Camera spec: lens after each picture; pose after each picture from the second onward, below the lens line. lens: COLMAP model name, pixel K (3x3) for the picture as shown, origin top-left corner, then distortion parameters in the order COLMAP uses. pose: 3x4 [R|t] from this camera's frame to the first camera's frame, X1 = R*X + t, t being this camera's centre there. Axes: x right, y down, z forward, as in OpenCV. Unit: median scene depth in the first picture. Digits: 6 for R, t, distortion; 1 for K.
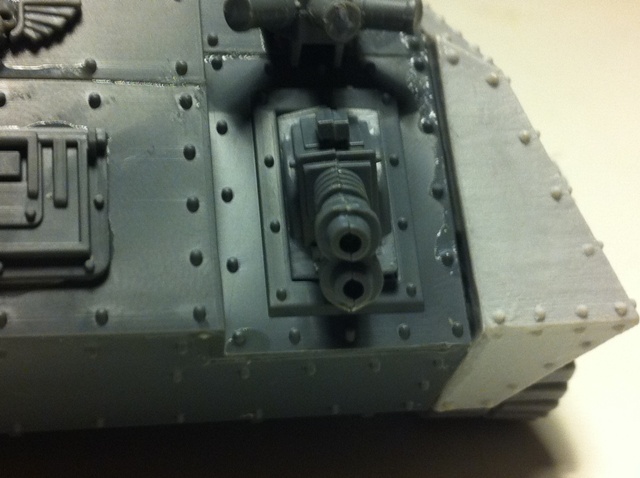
lens RADIAL K [[1319.9, 0, 320.0], [0, 1319.9, 239.0], [0, 0, 1]] dist [-0.015923, 0.024653]
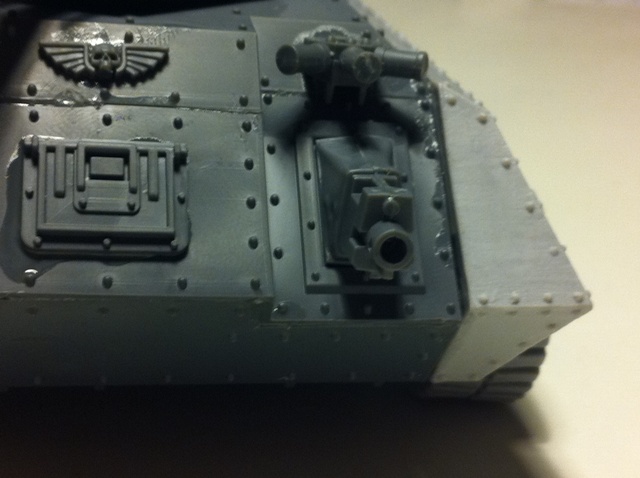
lens RADIAL K [[1319.9, 0, 320.0], [0, 1319.9, 239.0], [0, 0, 1]] dist [-0.015923, 0.024653]
pose [[0.999696, 0.024646, 0.000686, -0.025785], [-0.024578, 0.998348, -0.051941, 0.070713], [-0.001965, 0.051909, 0.998650, -0.287911]]
